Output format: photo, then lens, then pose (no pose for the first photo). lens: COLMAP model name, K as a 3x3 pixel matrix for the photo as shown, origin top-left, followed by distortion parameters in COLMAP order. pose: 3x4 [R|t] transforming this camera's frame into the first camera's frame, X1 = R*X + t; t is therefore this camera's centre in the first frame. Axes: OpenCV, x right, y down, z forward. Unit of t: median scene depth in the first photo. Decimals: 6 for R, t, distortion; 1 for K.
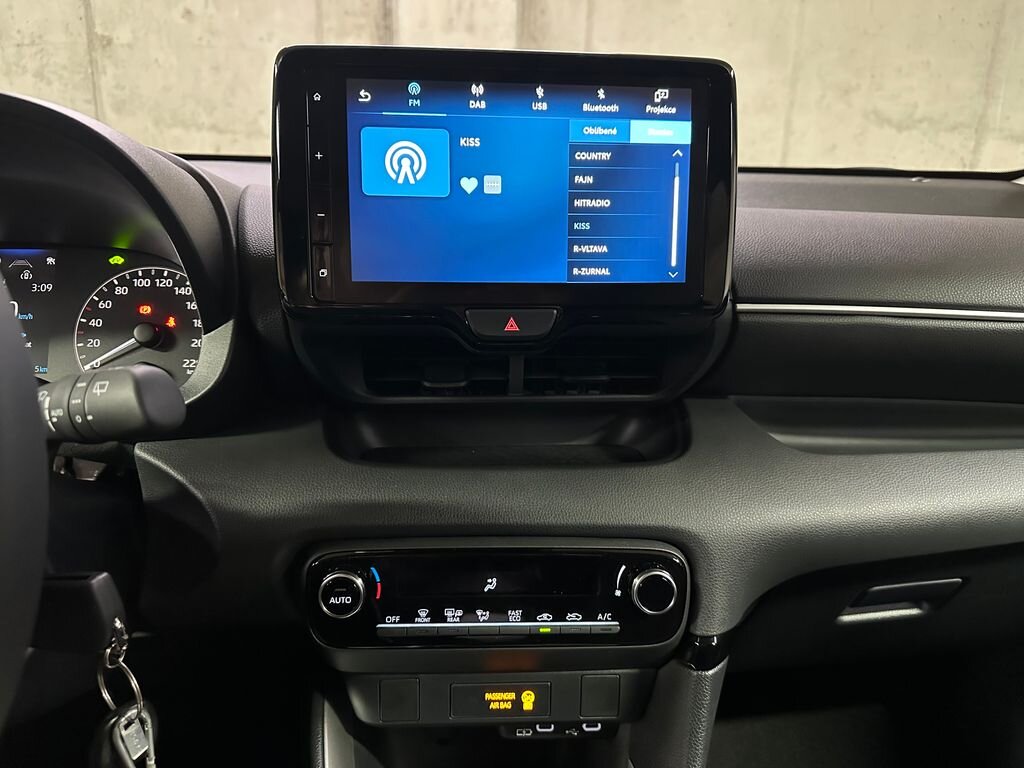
lens RADIAL K [[732.2, 0, 511.3], [0, 732.2, 388.9], [0, 0, 1]] dist [-0.013074, -0.005286]
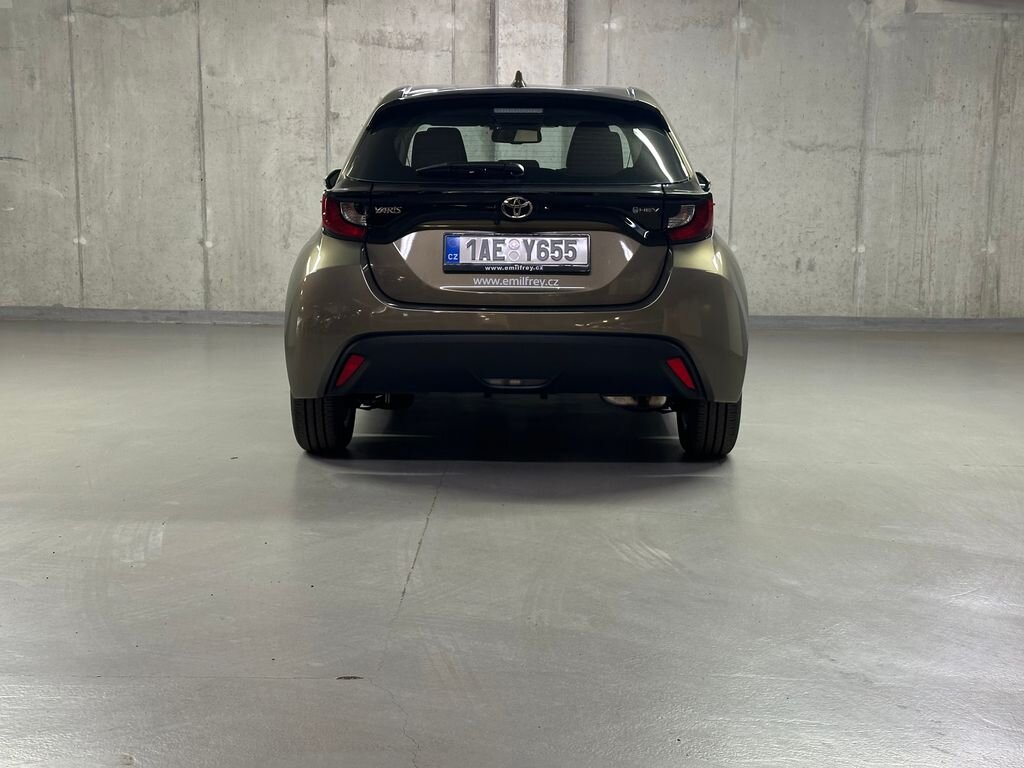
lens RADIAL K [[1415.5, 0, 507.7], [0, 1415.5, 388.4], [0, 0, 1]] dist [0.208477, -0.464664]
pose [[0.993964, -0.000689, -0.109700, 0.256122], [-0.014007, 0.990999, -0.133132, 0.663960], [0.108804, 0.133865, 0.985009, -2.379661]]
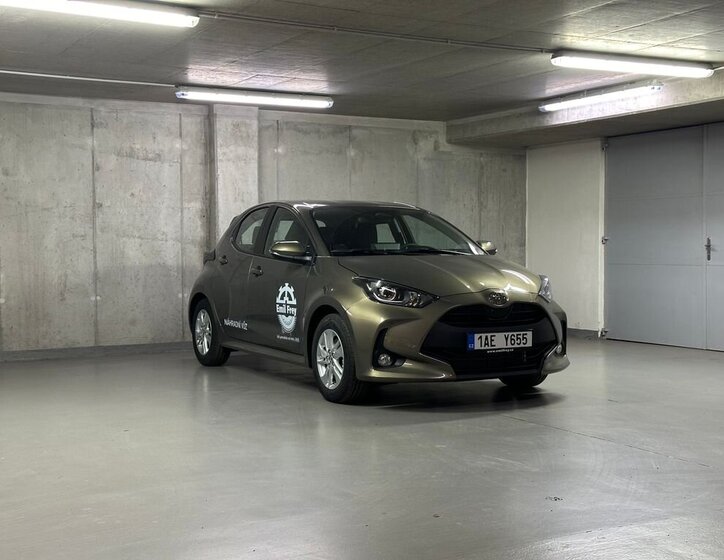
lens RADIAL K [[1034.2, 0, 359.8], [0, 1034.2, 282.6], [0, 0, 1]] dist [0.180307, -0.304867]
pose [[0.910615, -0.044643, 0.410838, -1.251654], [0.141820, 0.967533, -0.209205, 0.670888], [-0.388160, 0.248770, 0.887381, -2.517333]]
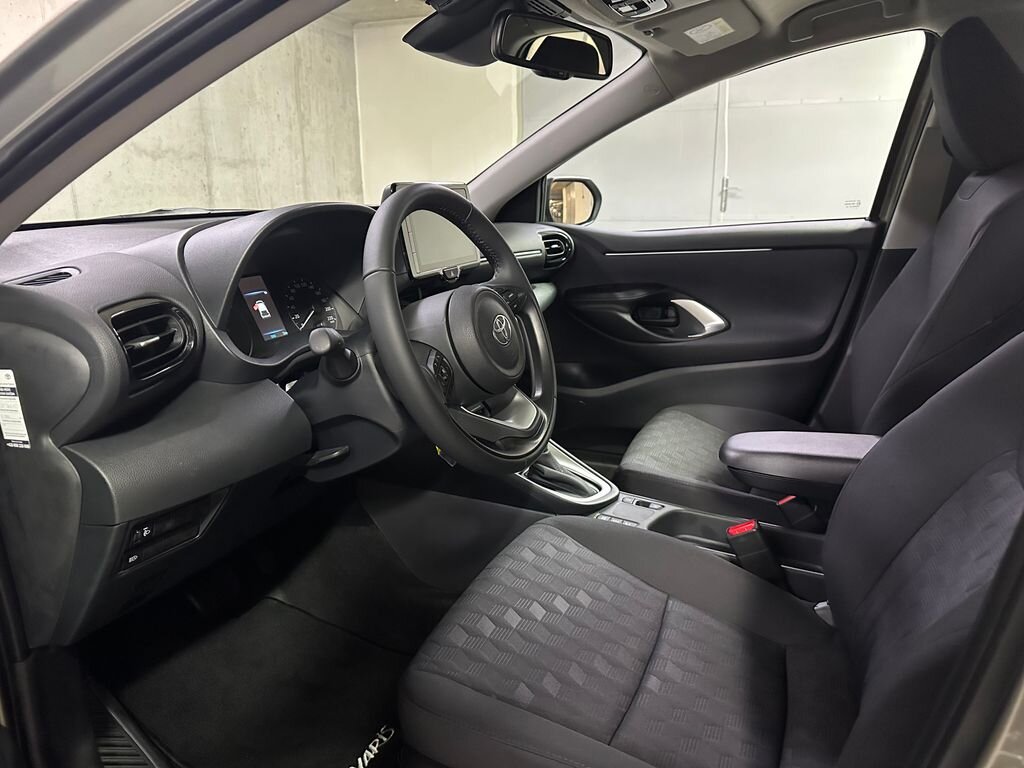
lens RADIAL K [[736.8, 0, 515.8], [0, 736.8, 384.9], [0, 0, 1]] dist [-0.024014, -0.002458]
pose [[0.465142, -0.255352, 0.847607, -0.377622], [0.265962, 0.953568, 0.141322, -0.001533], [-0.844338, 0.159697, 0.511459, -0.106806]]
